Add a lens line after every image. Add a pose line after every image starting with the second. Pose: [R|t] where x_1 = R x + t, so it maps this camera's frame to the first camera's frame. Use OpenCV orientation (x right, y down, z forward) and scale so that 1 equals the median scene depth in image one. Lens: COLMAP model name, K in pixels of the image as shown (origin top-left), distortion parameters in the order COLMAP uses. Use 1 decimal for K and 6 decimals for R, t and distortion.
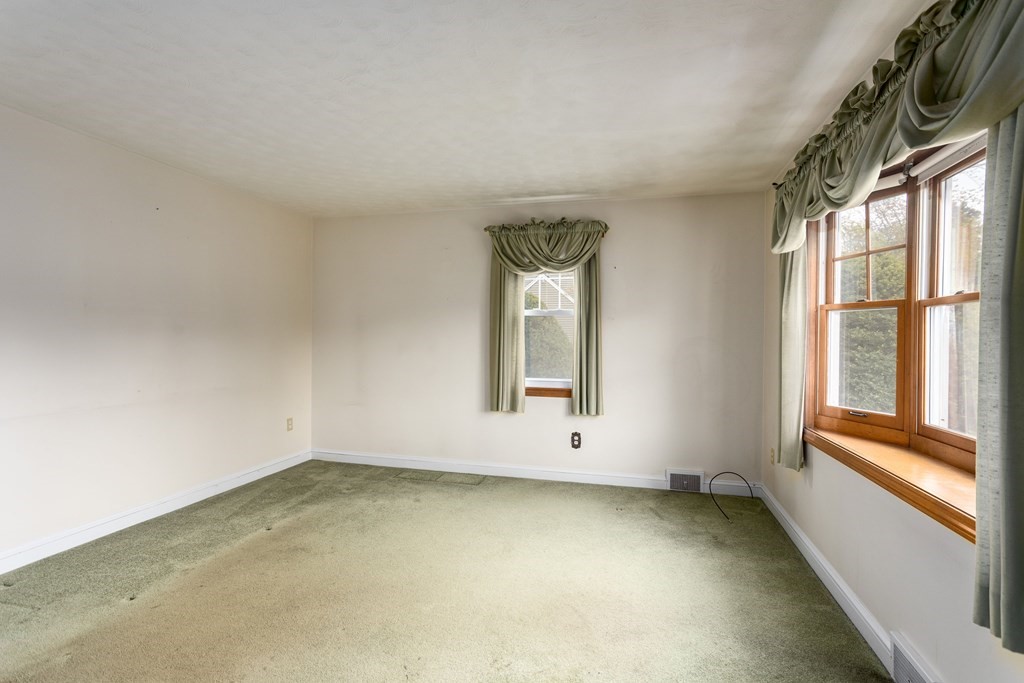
lens RADIAL K [[486.6, 0, 507.6], [0, 486.6, 340.0], [0, 0, 1]] dist [-0.000101, 0.001559]
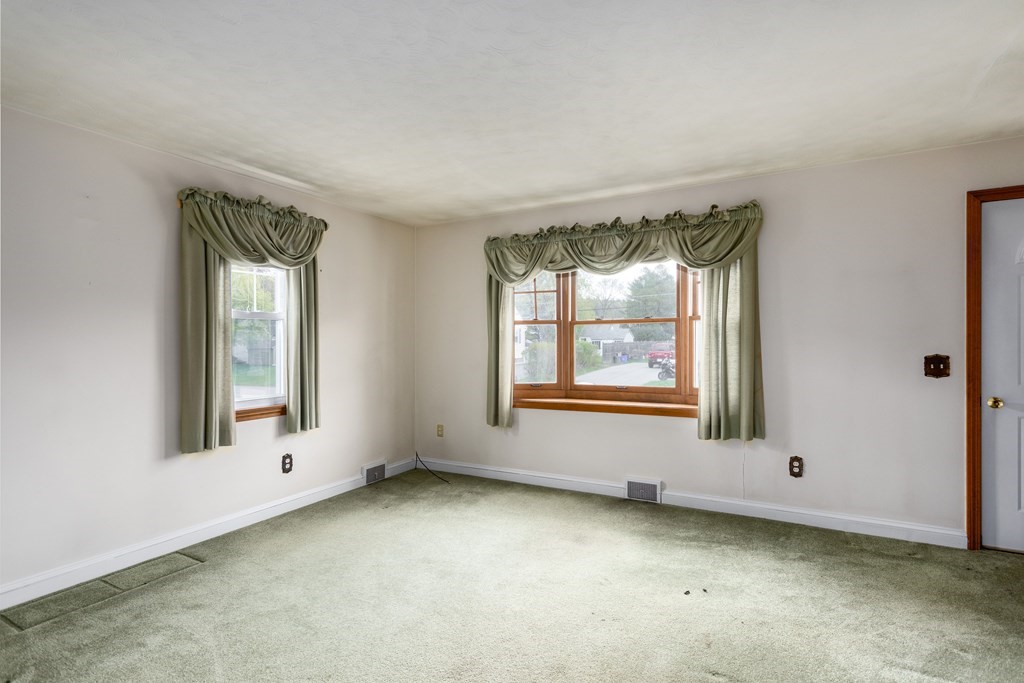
lens RADIAL K [[502.3, 0, 512.0], [0, 502.3, 341.5], [0, 0, 1]] dist [0.002798, 0.001492]
pose [[0.252016, -0.008633, 0.967685, -0.651599], [0.019116, 0.999810, 0.003941, -0.006995], [-0.967534, 0.017505, 0.252133, 0.401495]]
